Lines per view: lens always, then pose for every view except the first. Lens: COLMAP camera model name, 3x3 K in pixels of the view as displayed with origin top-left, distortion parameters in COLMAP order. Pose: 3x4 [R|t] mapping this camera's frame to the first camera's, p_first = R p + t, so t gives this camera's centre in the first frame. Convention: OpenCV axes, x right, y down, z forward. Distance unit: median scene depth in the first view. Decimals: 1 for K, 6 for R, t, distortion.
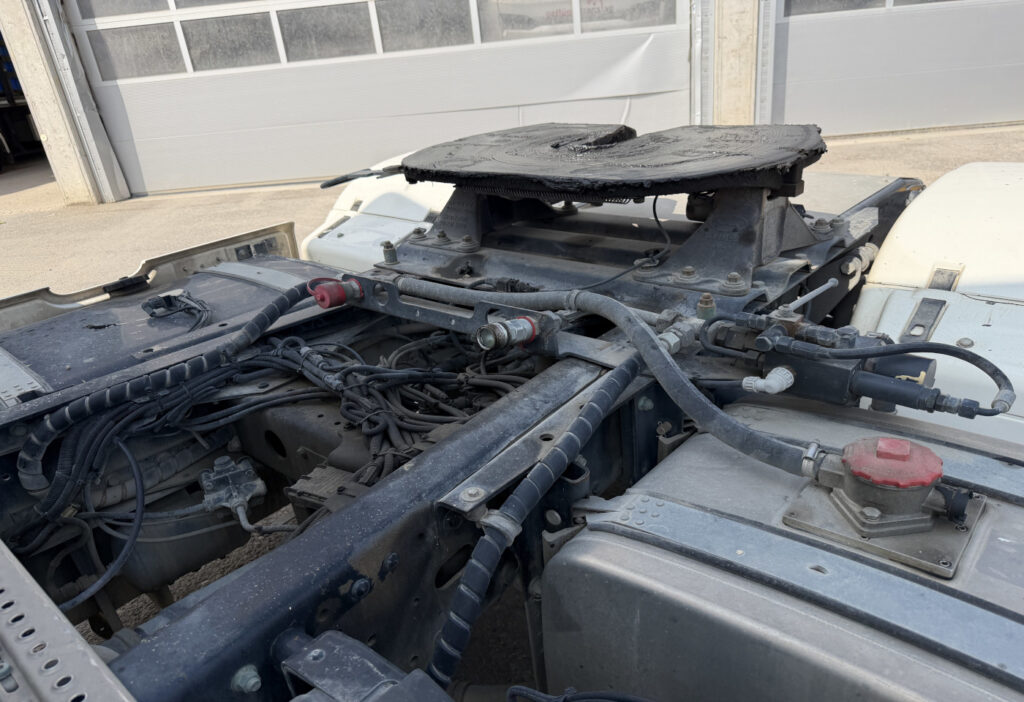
lens RADIAL K [[724.1, 0, 512.0], [0, 724.1, 351.0], [0, 0, 1]] dist [0.093457, -0.118796]
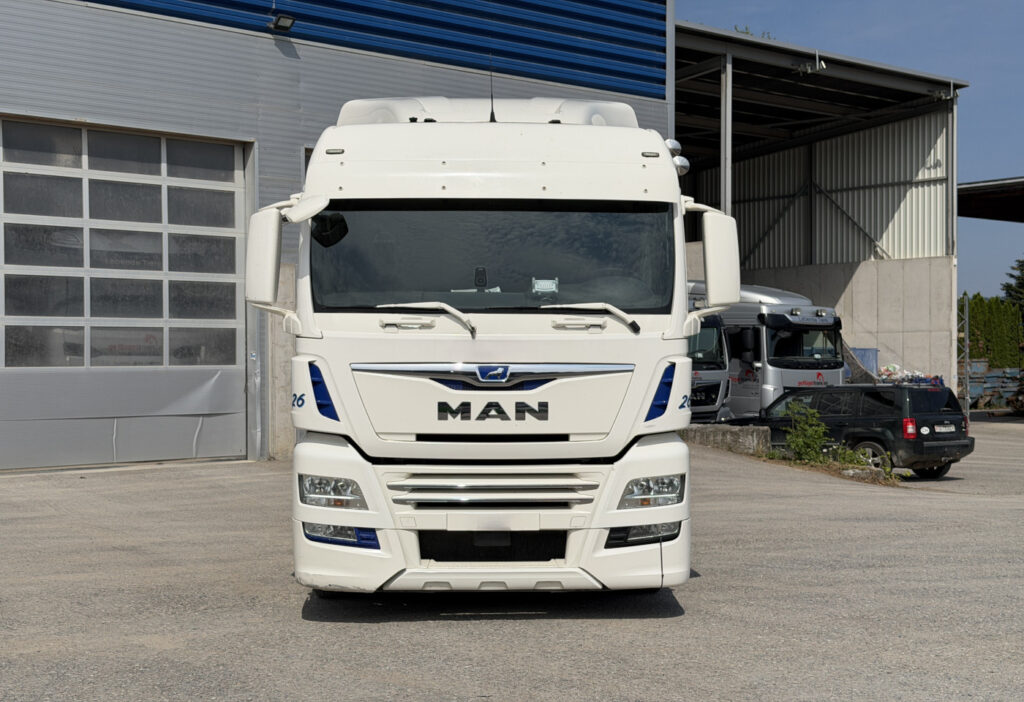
lens RADIAL K [[1450.2, 0, 512.0], [0, 1450.2, 351.0], [0, 0, 1]] dist [0.029305, 0.680503]
pose [[0.712096, 0.091242, 0.696128, -1.822780], [0.209011, 0.919012, -0.334261, 0.744143], [-0.670249, 0.383525, 0.635355, -1.468964]]
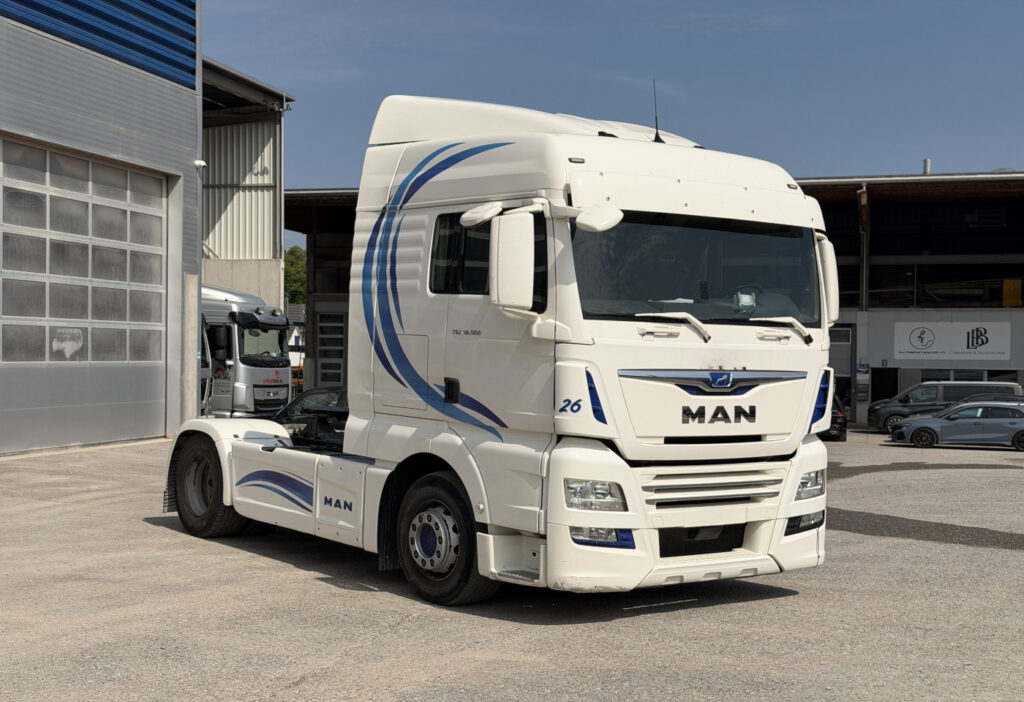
lens RADIAL K [[1450.2, 0, 512.0], [0, 1450.2, 351.0], [0, 0, 1]] dist [0.029305, 0.680503]
pose [[0.189779, 0.095512, 0.977170, -2.531360], [0.346493, 0.924706, -0.157678, 0.345677], [-0.918655, 0.368507, 0.142396, -0.355804]]
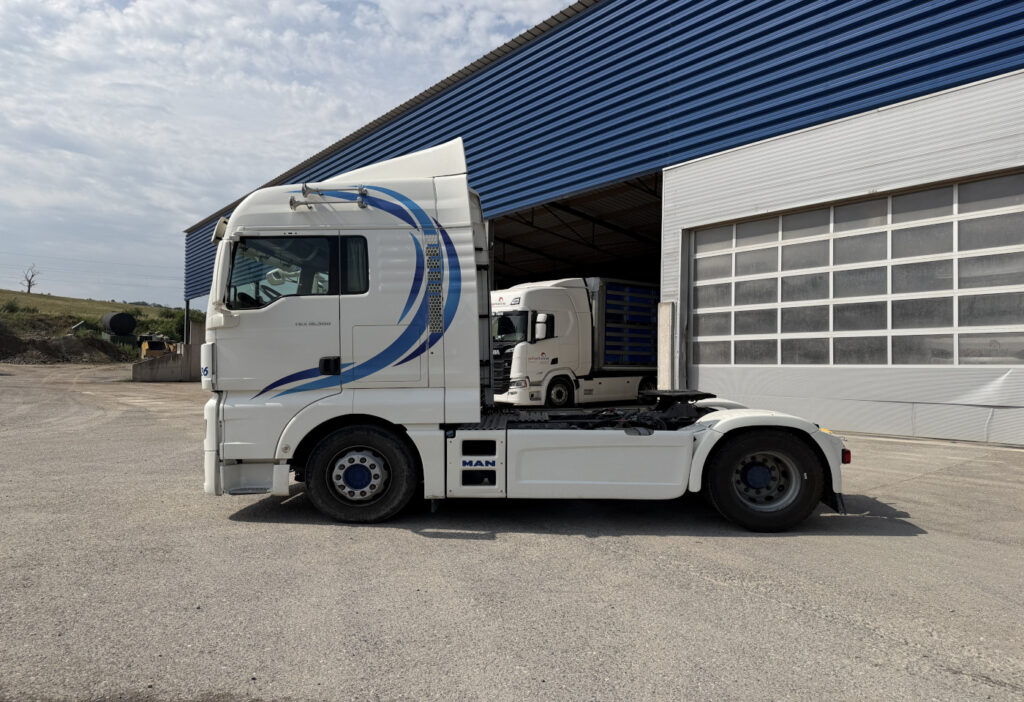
lens RADIAL K [[724.1, 0, 512.0], [0, 724.1, 351.0], [0, 0, 1]] dist [0.093457, -0.118796]
pose [[0.647020, 0.080081, -0.758256, 0.988419], [-0.352073, 0.913482, -0.203949, 0.287743], [0.676321, 0.398920, 0.619236, -0.923510]]
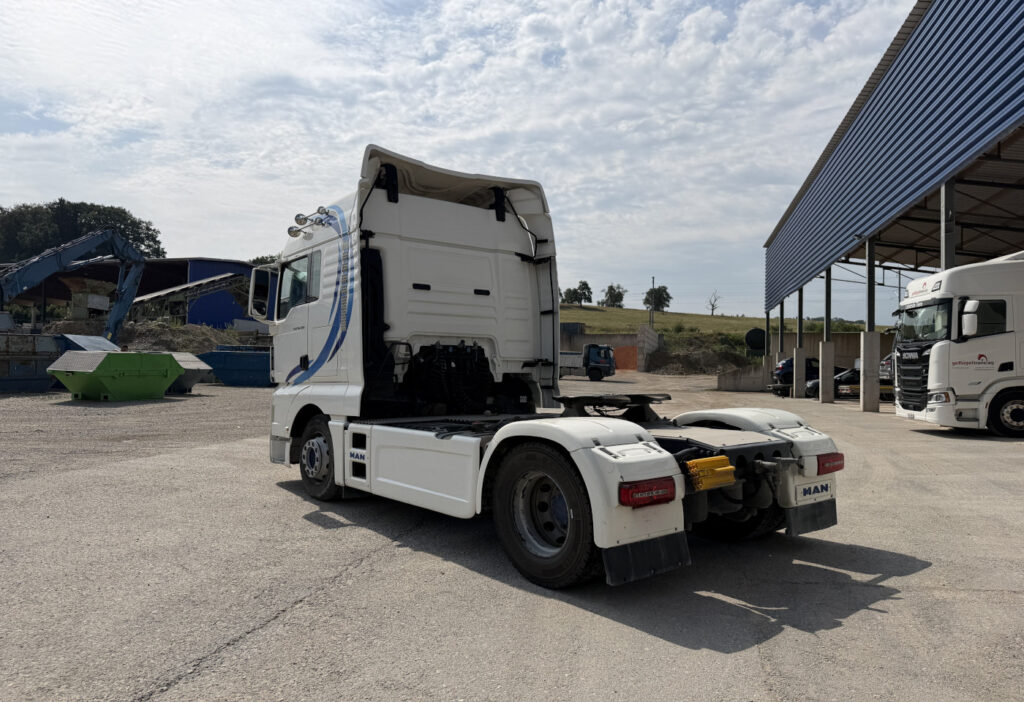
lens RADIAL K [[731.3, 0, 489.8], [0, 731.3, 349.9], [0, 0, 1]] dist [-0.006444, -0.002780]
pose [[-0.202844, 0.058111, -0.977485, 1.235376], [-0.370061, 0.919658, 0.131467, -0.230646], [0.906592, 0.388396, -0.165042, 0.320676]]
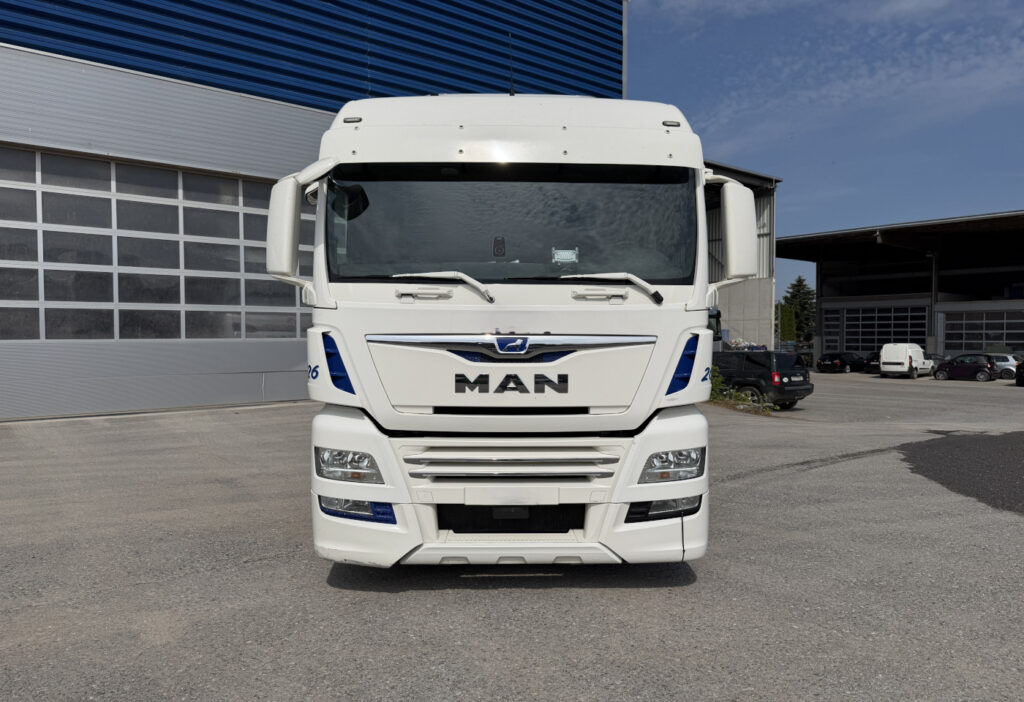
lens RADIAL K [[724.1, 0, 512.0], [0, 724.1, 351.0], [0, 0, 1]] dist [0.093457, -0.118796]
pose [[0.722905, 0.074314, 0.686939, -1.198584], [0.202189, 0.927928, -0.313159, 0.450526], [-0.660702, 0.365276, 0.655779, -0.883731]]
